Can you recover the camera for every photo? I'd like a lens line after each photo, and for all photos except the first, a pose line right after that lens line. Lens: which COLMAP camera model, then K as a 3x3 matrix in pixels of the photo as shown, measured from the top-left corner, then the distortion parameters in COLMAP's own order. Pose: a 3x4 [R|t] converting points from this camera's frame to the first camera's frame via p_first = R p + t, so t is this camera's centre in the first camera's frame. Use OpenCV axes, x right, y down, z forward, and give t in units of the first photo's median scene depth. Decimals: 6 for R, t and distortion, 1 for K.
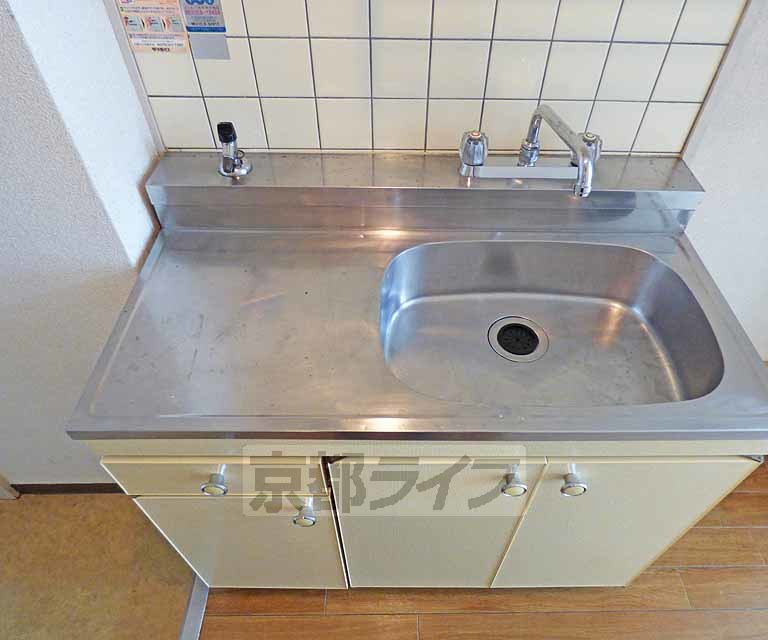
lens RADIAL K [[520.6, 0, 387.0], [0, 520.6, 320.0], [0, 0, 1]] dist [0.000239, 0.003735]
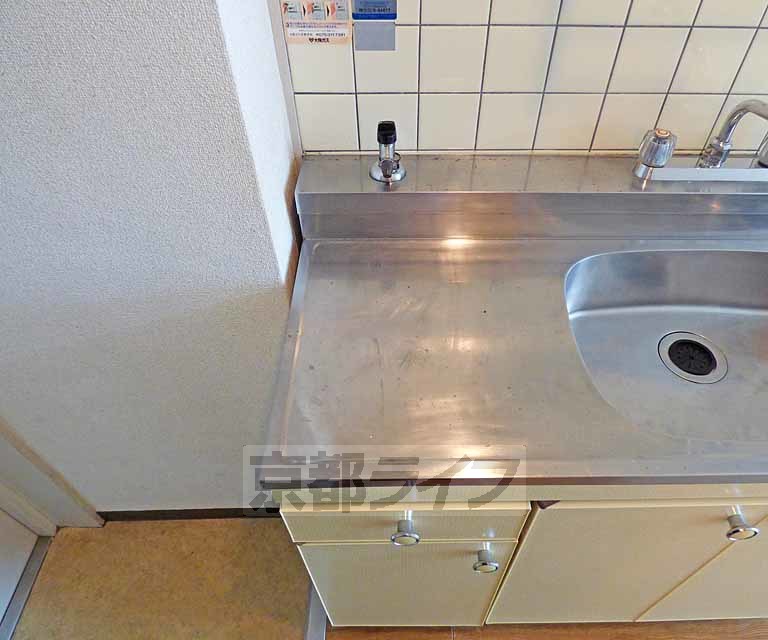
lens RADIAL K [[520.6, 0, 403.7], [0, 520.6, 324.1], [0, 0, 1]] dist [0.000239, 0.003735]
pose [[0.999921, -0.011932, 0.003852, -0.269047], [0.011910, 0.999912, 0.005802, -0.034448], [-0.003921, -0.005755, 0.999976, 0.097544]]
